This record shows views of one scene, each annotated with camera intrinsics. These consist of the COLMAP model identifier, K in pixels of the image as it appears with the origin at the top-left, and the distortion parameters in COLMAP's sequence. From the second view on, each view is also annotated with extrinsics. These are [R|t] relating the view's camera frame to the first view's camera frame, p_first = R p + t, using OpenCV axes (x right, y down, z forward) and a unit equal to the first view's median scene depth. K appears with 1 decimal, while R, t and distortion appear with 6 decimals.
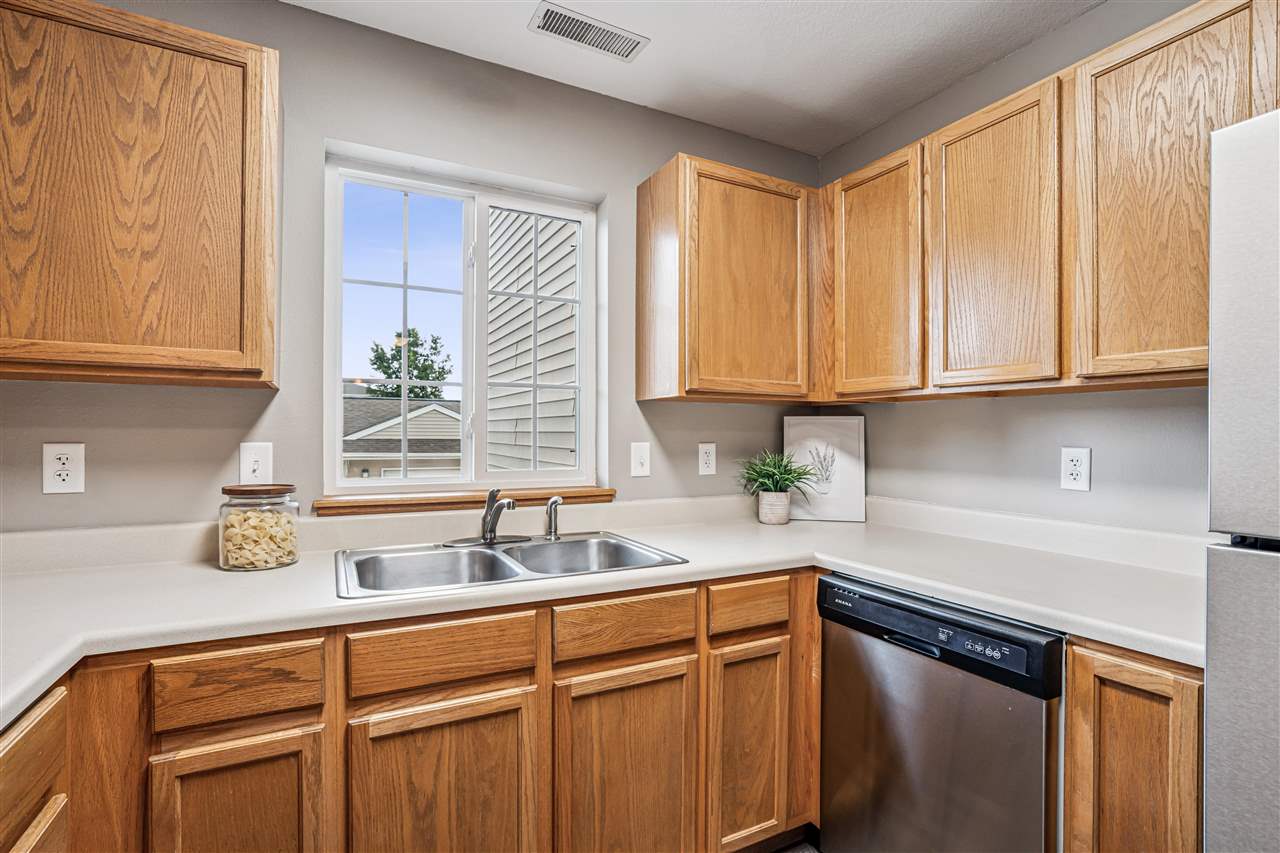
lens RADIAL K [[602.5, 0, 647.9], [0, 602.5, 438.9], [0, 0, 1]] dist [-0.031363, 0.008259]
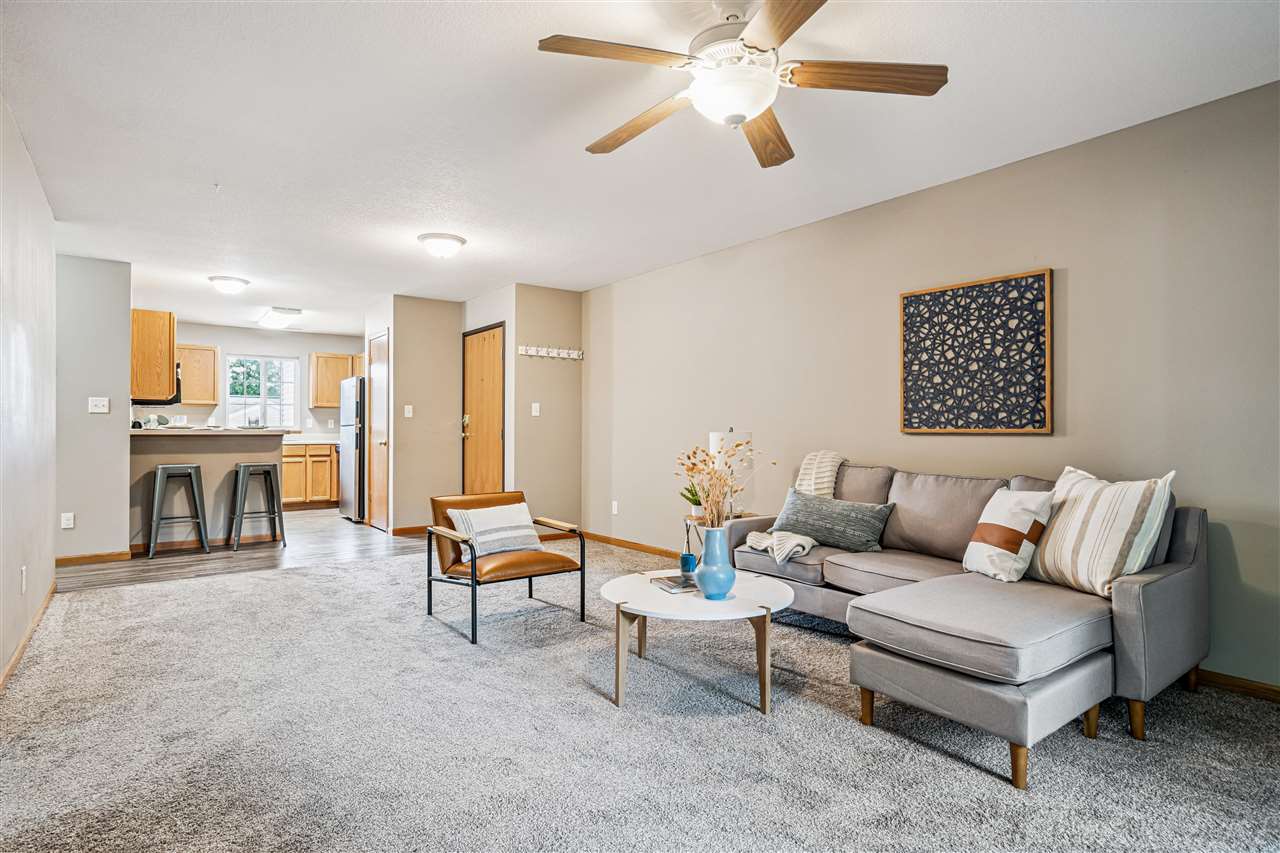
lens RADIAL K [[664.5, 0, 652.5], [0, 664.5, 430.4], [0, 0, 1]] dist [-0.029324, 0.000191]
pose [[0.983462, -0.002876, 0.181094, 1.937401], [0.004242, 0.999965, -0.007155, 0.166152], [-0.181067, 0.007805, 0.983440, -4.986777]]
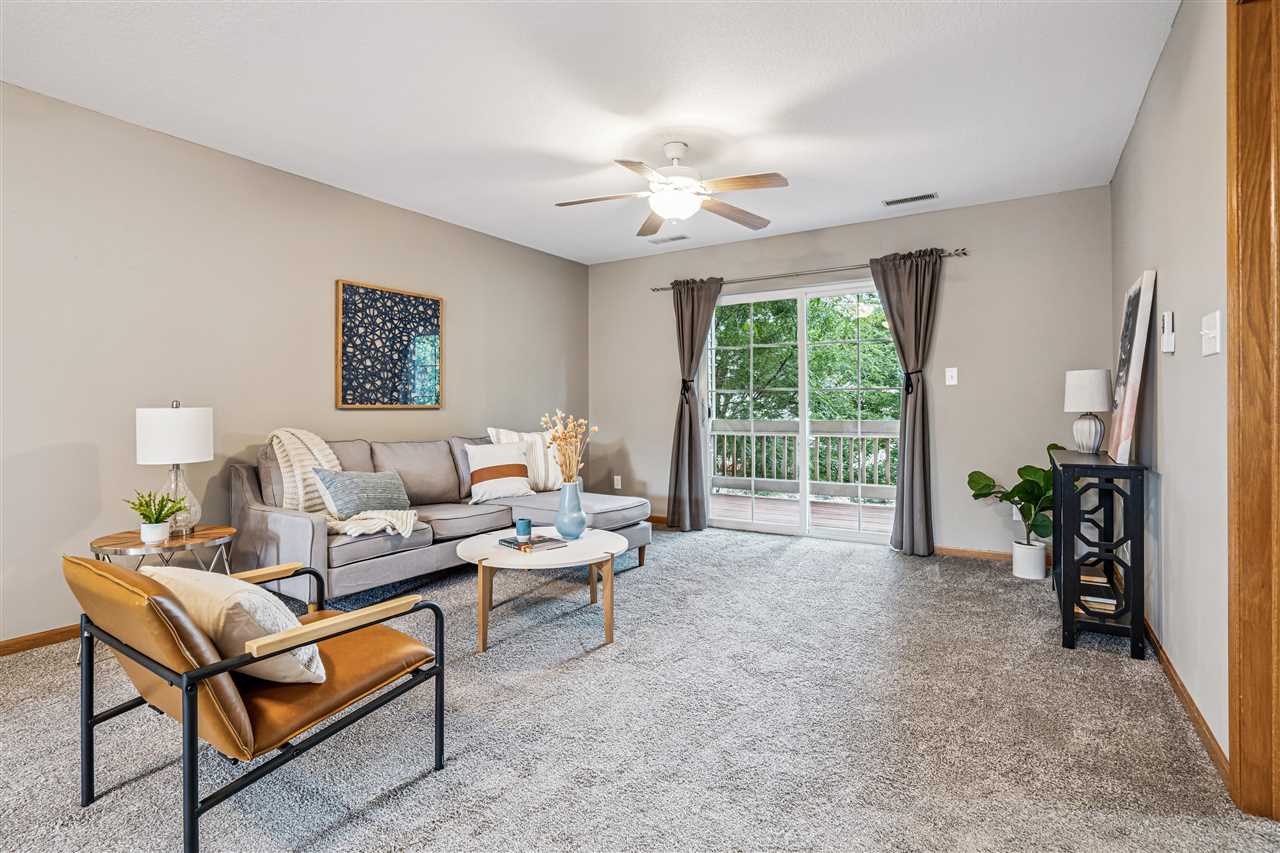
lens RADIAL K [[602.5, 0, 641.0], [0, 602.5, 402.6], [0, 0, 1]] dist [-0.031363, 0.008259]
pose [[-0.488552, 0.005660, 0.872516, 0.588723], [0.009953, 0.999950, -0.000914, 0.151640], [-0.872478, 0.008238, -0.488584, -2.564863]]
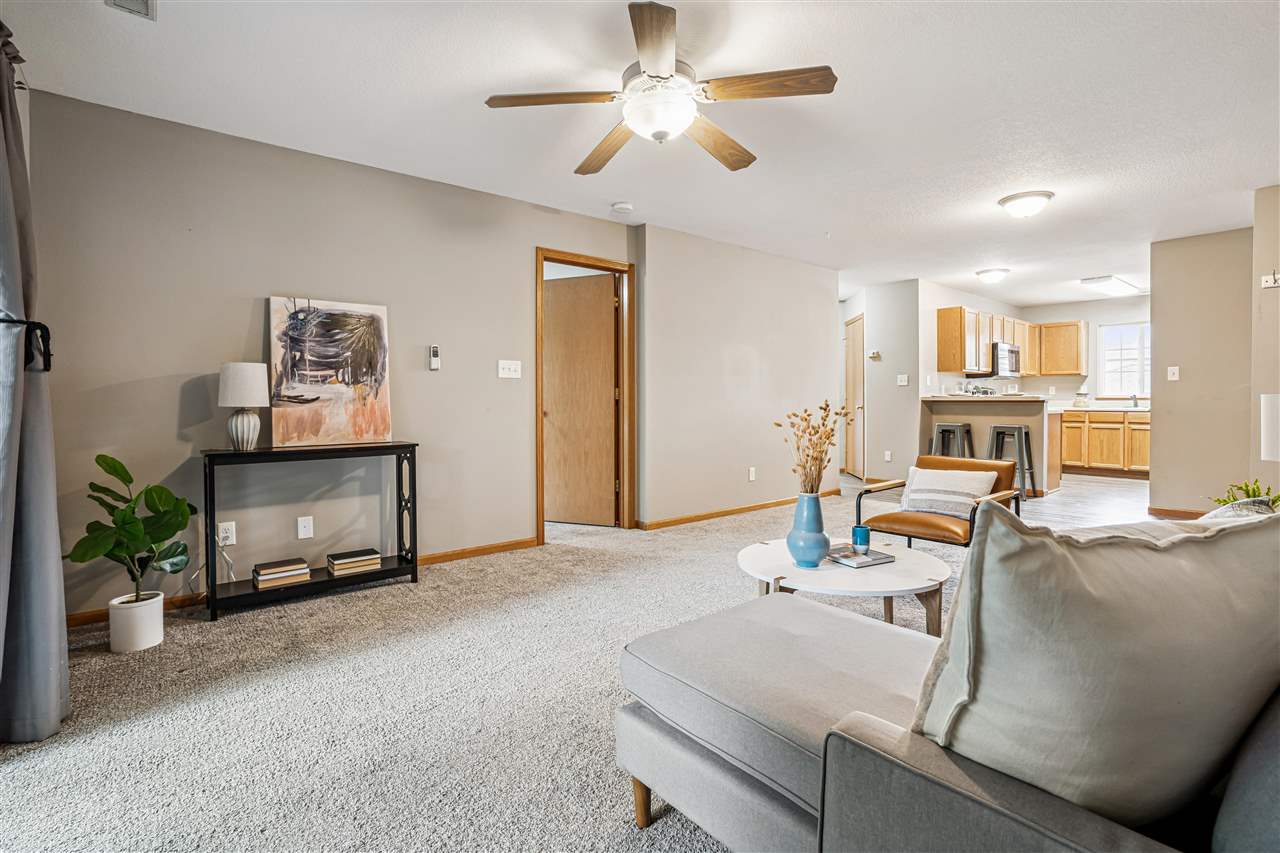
lens RADIAL K [[602.5, 0, 638.6], [0, 602.5, 409.0], [0, 0, 1]] dist [-0.031363, 0.008259]
pose [[0.206036, 0.010062, -0.978493, 3.781824], [-0.003514, 0.999948, 0.009543, 0.181065], [0.978538, 0.001472, 0.206061, -4.059352]]
